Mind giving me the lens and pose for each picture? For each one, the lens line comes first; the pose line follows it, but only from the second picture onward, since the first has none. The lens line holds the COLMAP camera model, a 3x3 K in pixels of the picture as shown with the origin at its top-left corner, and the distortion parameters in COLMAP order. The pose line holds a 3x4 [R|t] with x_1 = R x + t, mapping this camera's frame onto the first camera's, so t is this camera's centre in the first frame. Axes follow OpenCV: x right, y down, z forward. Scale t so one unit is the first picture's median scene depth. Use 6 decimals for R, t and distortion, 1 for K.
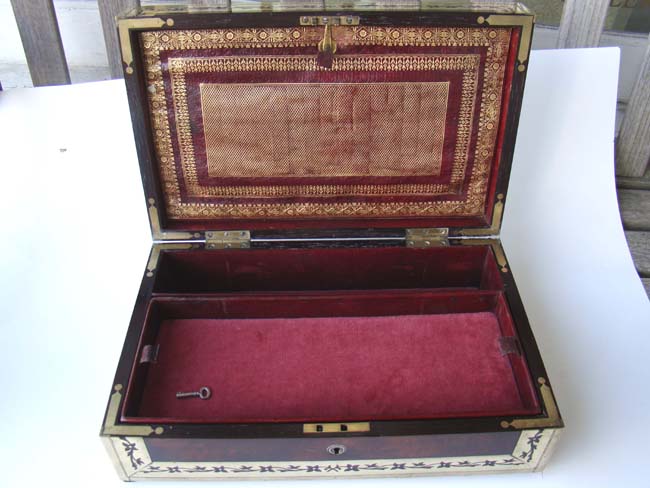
lens RADIAL K [[599.8, 0, 326.7], [0, 599.8, 233.2], [0, 0, 1]] dist [-0.191191, 0.115841]
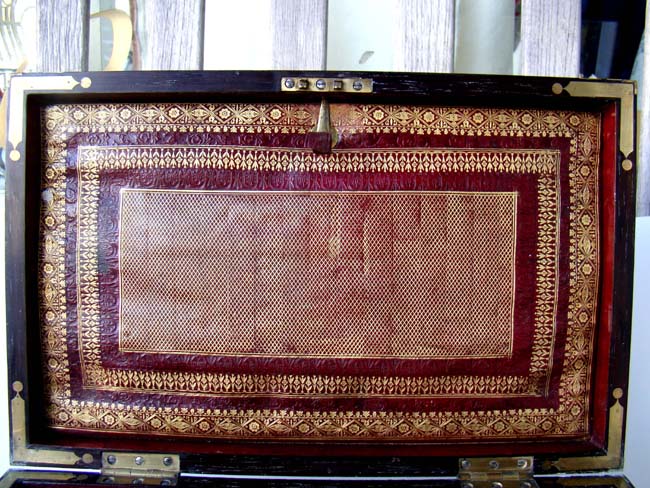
lens RADIAL K [[599.8, 0, 326.7], [0, 599.8, 233.2], [0, 0, 1]] dist [-0.191191, 0.115841]
pose [[0.999768, 0.016257, -0.014149, 0.014668], [-0.021229, 0.856045, -0.516465, 0.102821], [0.003716, 0.516646, 0.856191, 0.463291]]
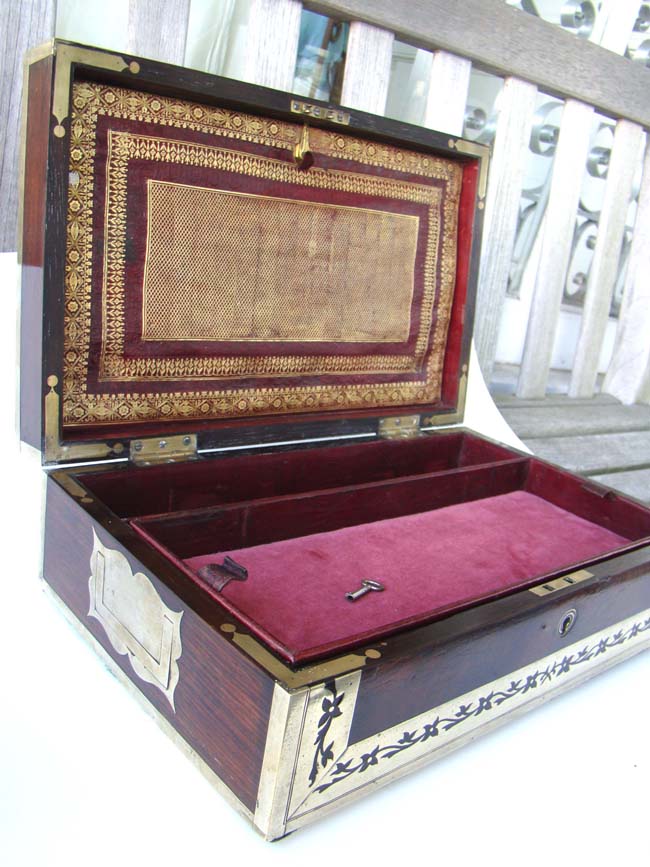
lens RADIAL K [[800.0, 0, 325.0], [0, 800.0, 433.5], [0, 0, 1]] dist [-0.191191, 0.115841]
pose [[0.770851, -0.064793, 0.633711, -0.592488], [0.275884, 0.930633, -0.240436, 0.247893], [-0.574174, 0.360171, 0.735255, 0.349088]]
